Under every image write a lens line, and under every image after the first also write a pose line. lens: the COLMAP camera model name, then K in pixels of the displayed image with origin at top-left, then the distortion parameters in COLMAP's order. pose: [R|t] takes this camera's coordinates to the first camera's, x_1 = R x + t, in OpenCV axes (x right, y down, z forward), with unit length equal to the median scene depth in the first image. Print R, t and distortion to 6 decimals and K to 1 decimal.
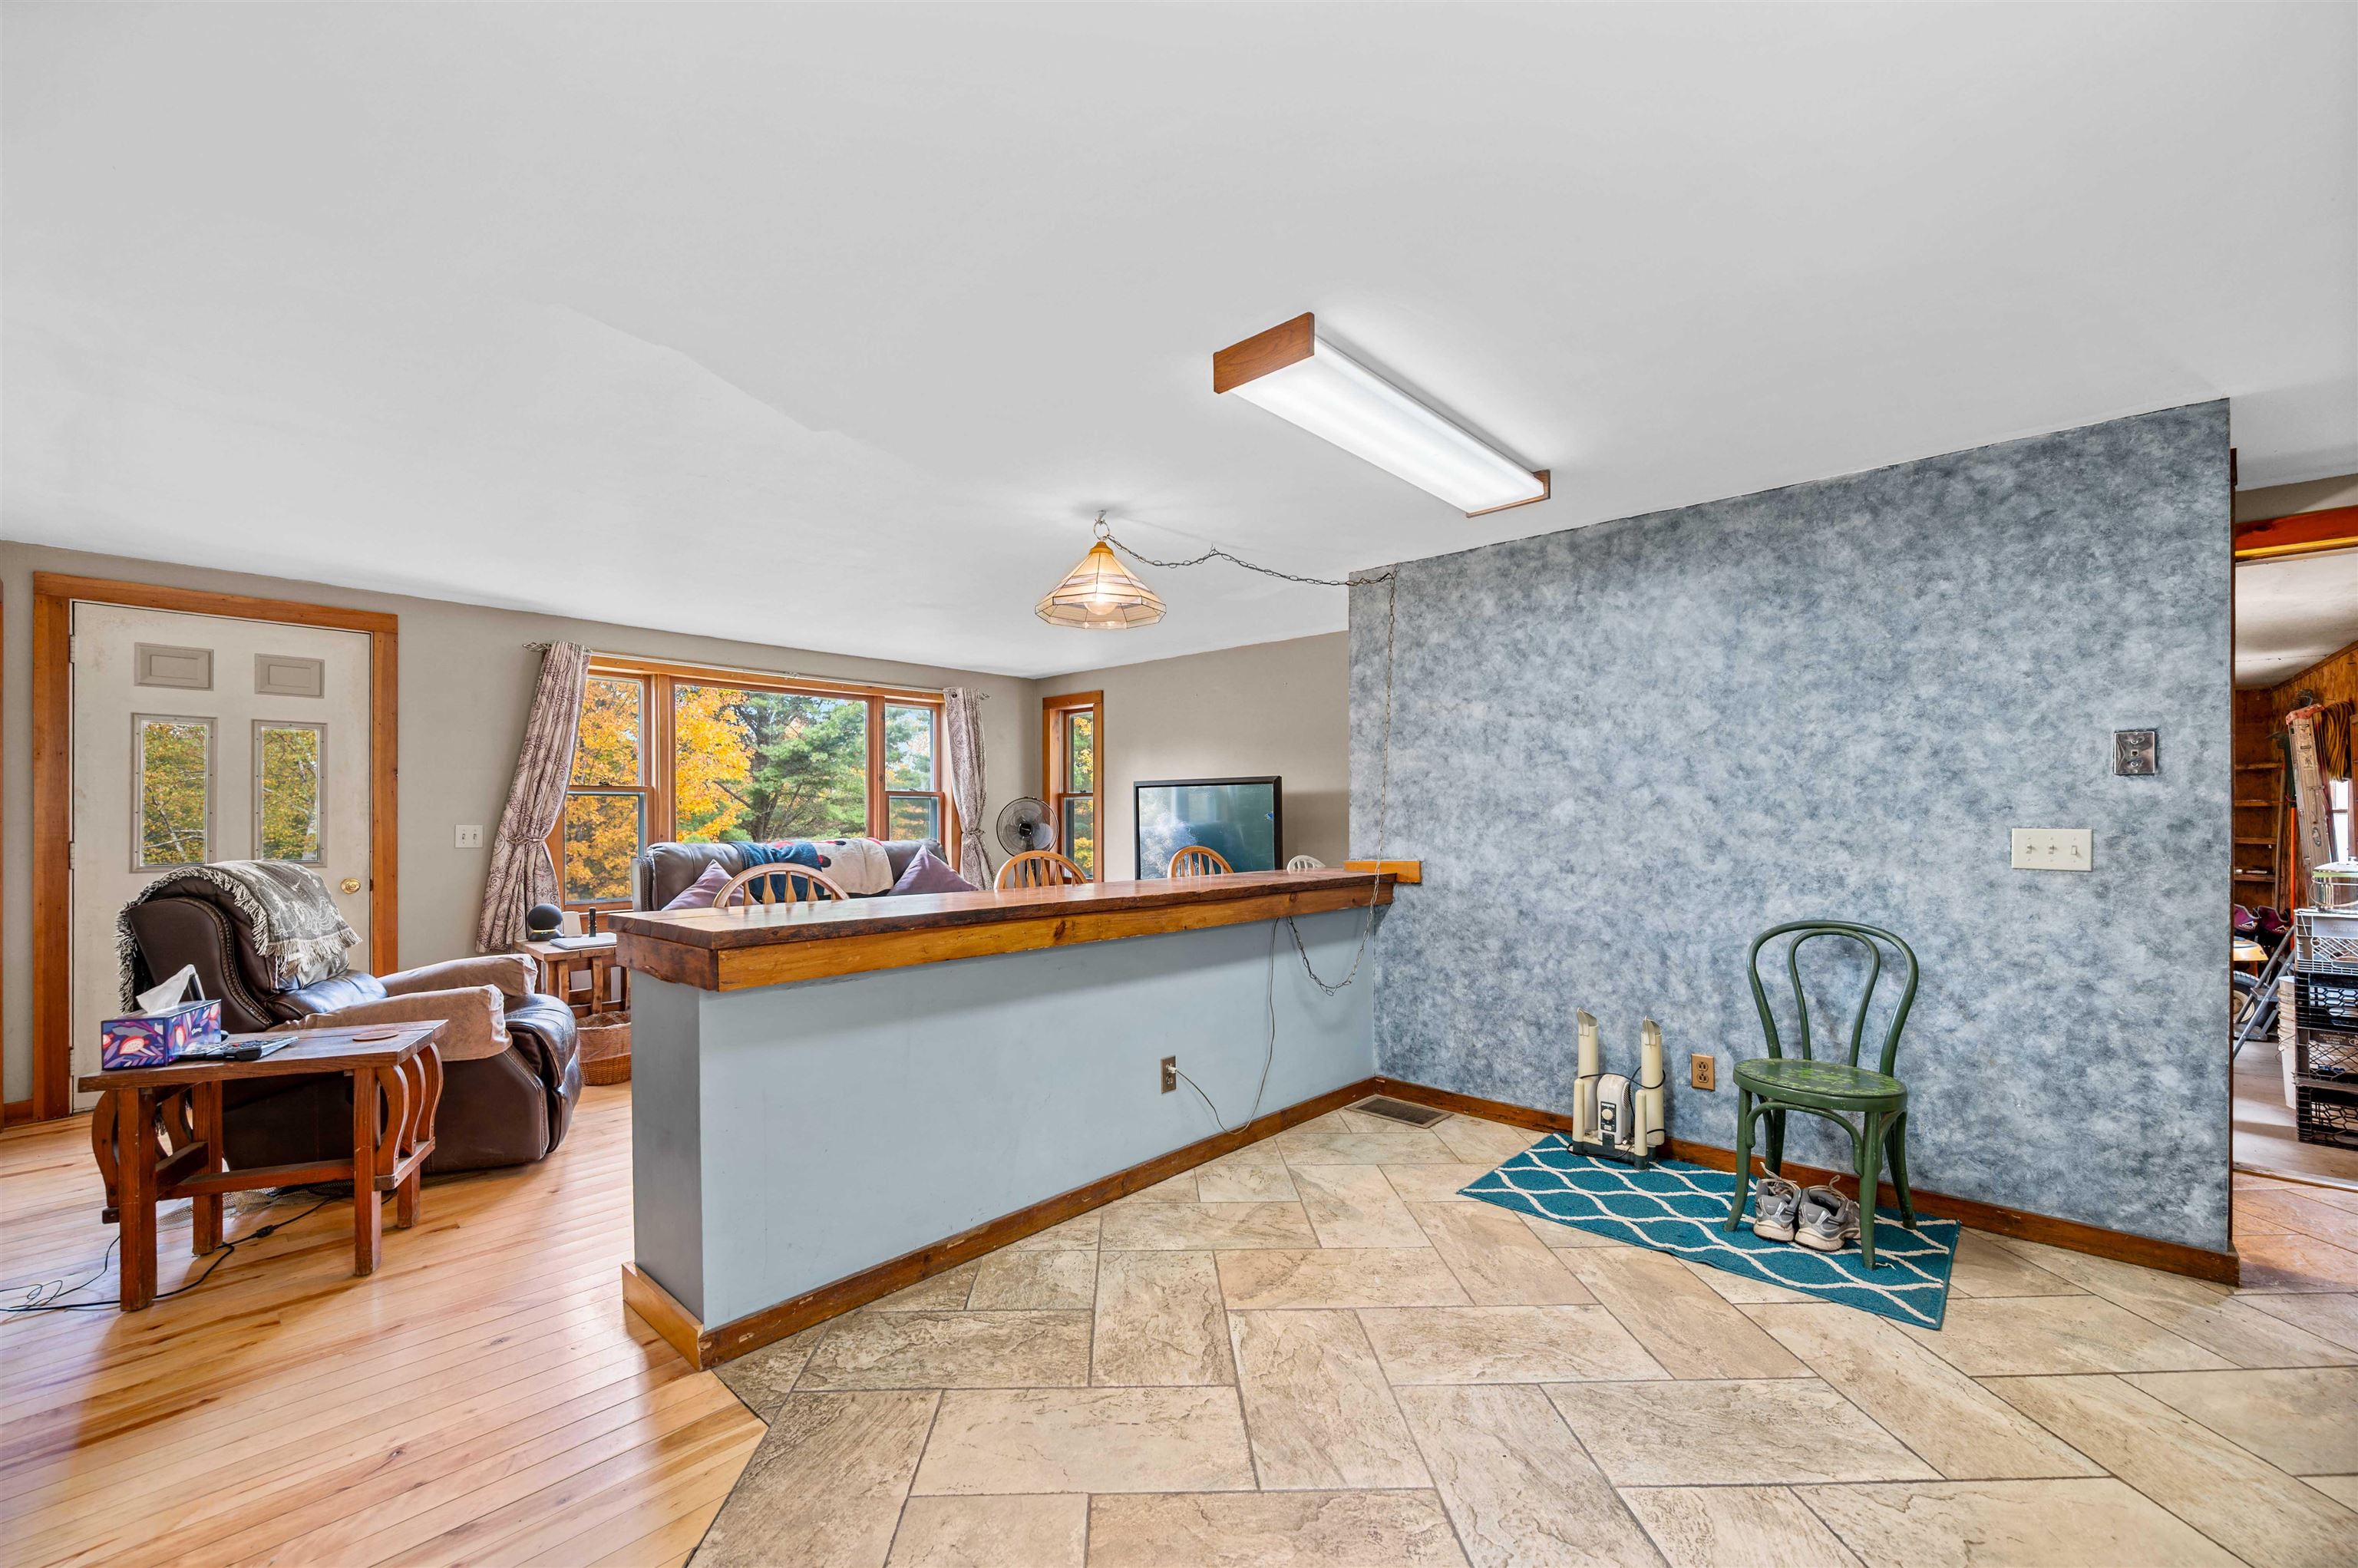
lens RADIAL K [[940.2, 0, 1169.1], [0, 940.2, 804.9], [0, 0, 1]] dist [-0.000788, -0.000022]
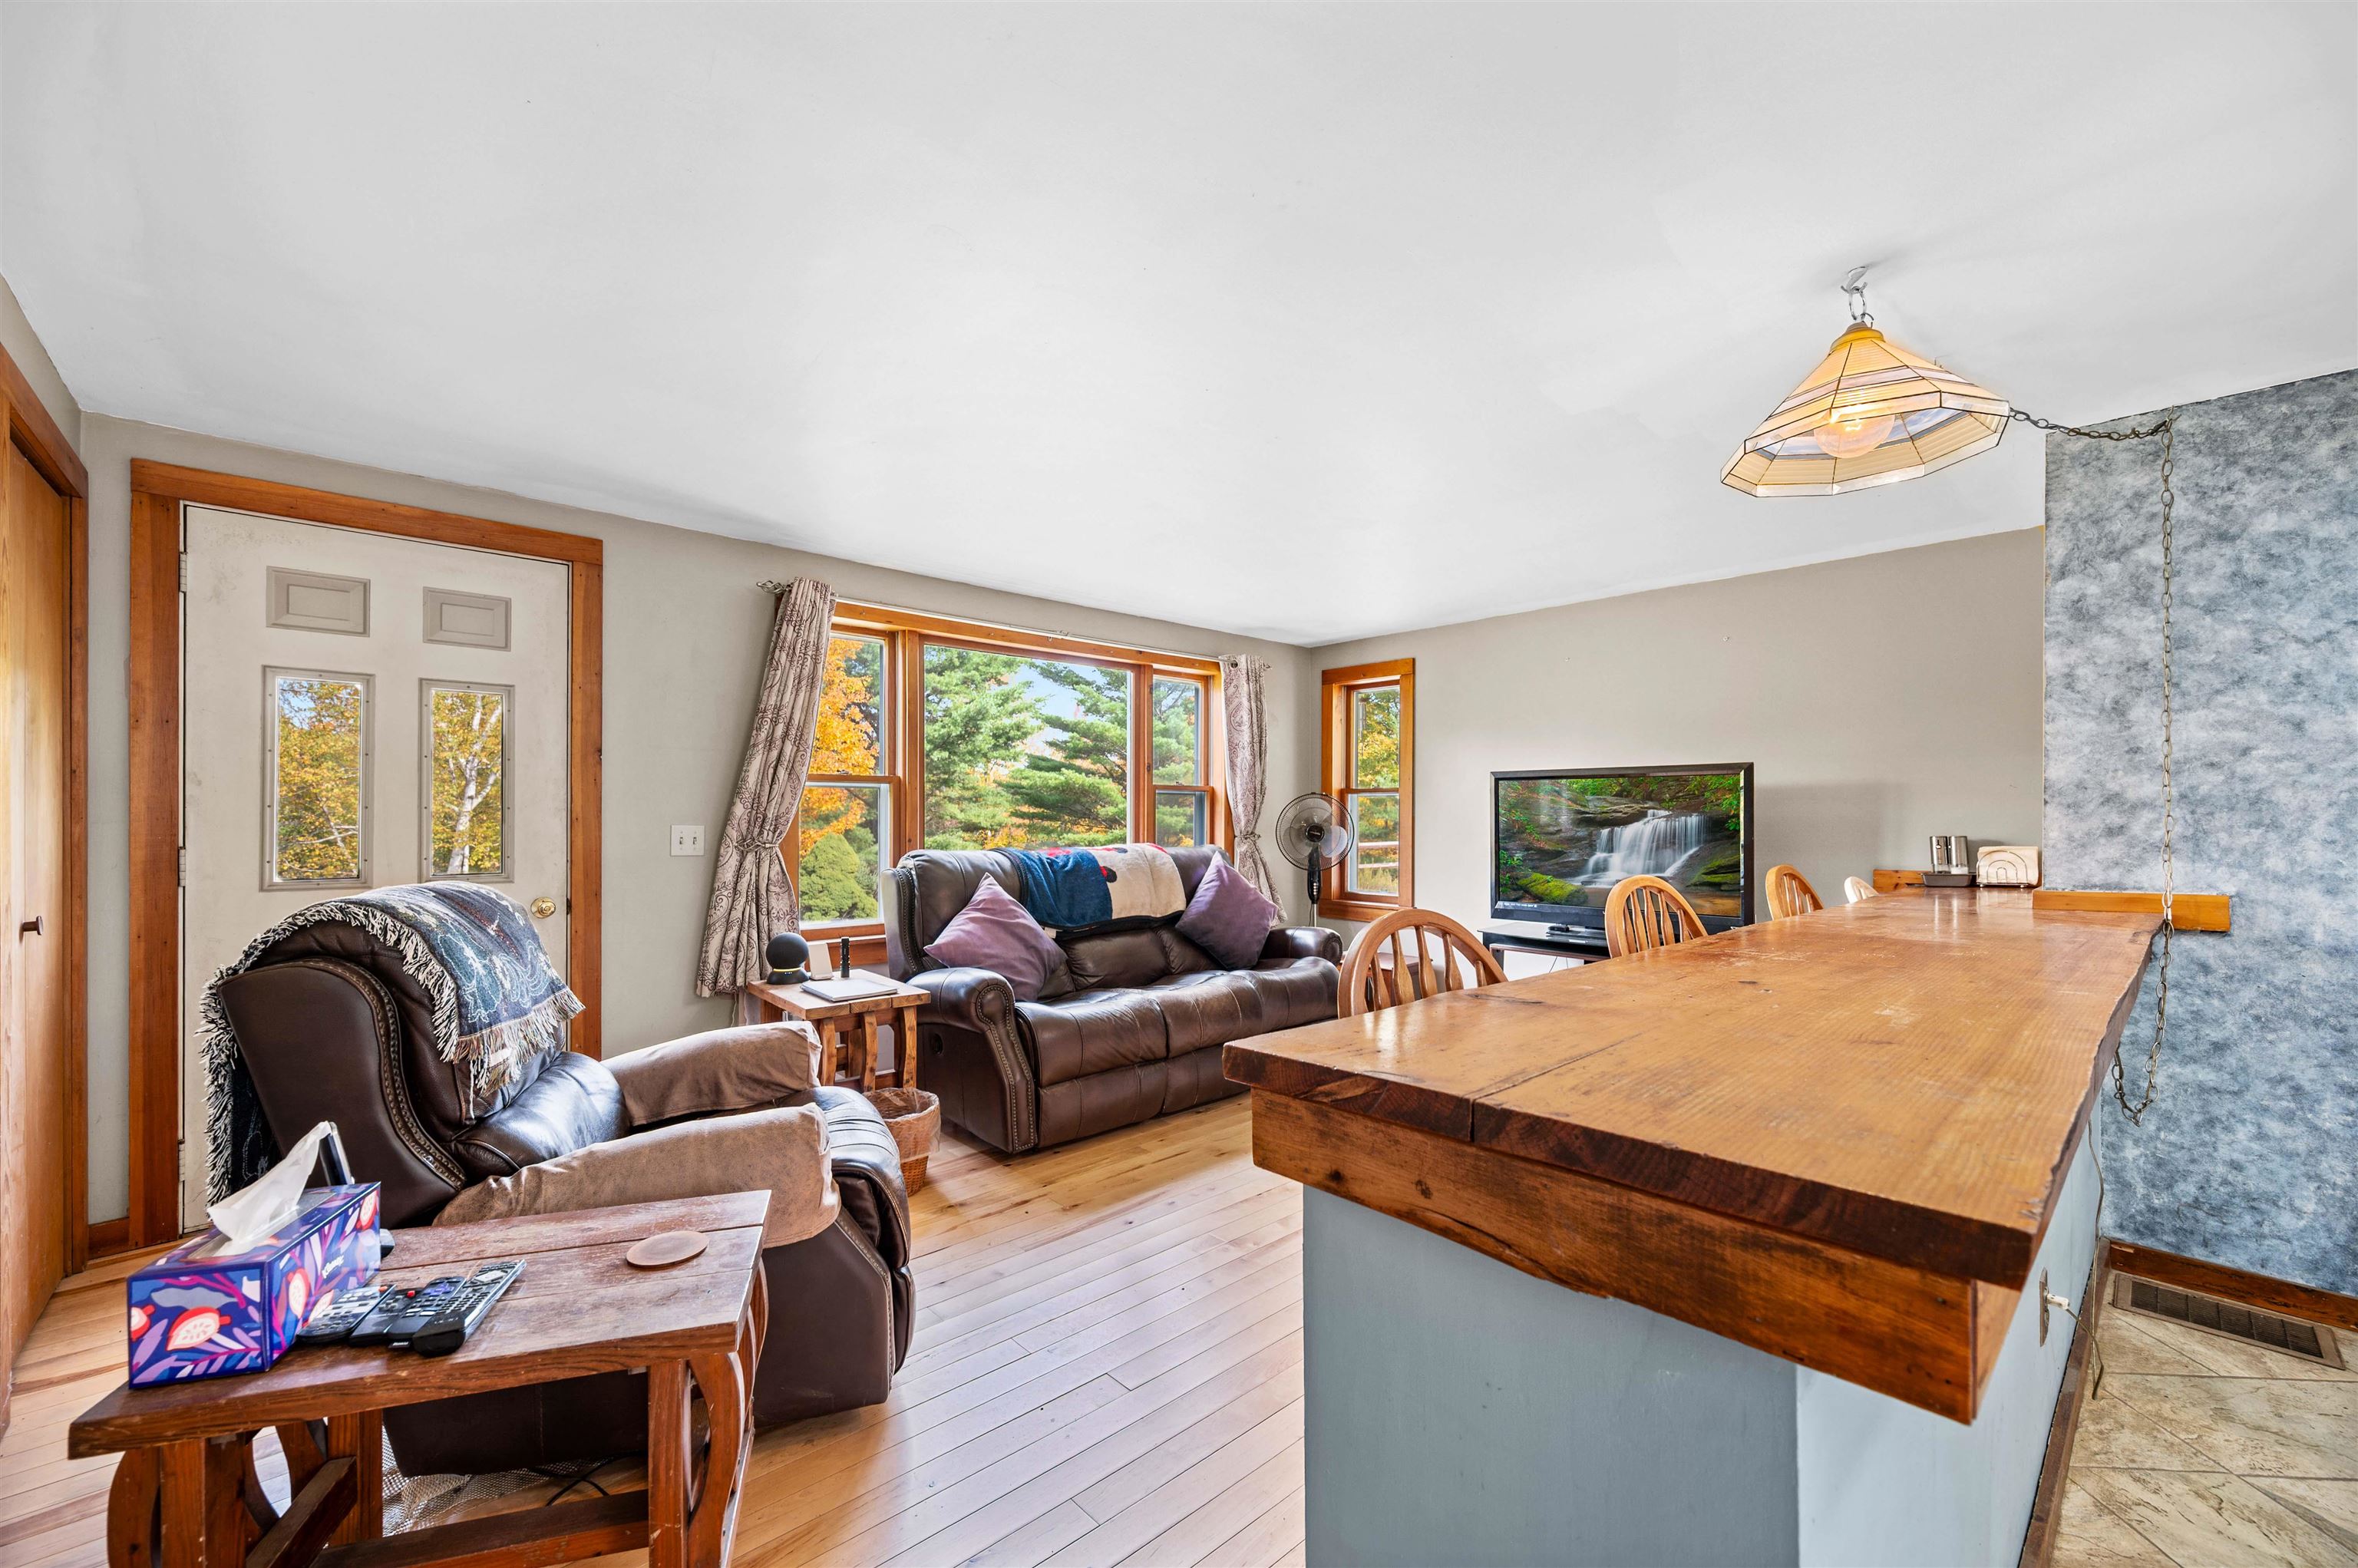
lens RADIAL K [[940.2, 0, 1186.6], [0, 940.2, 806.9], [0, 0, 1]] dist [-0.000788, -0.000022]
pose [[0.996842, 0.004304, -0.079294, -0.338147], [-0.004171, 0.999990, 0.001843, 0.004493], [0.079301, -0.001507, 0.996850, 0.333797]]
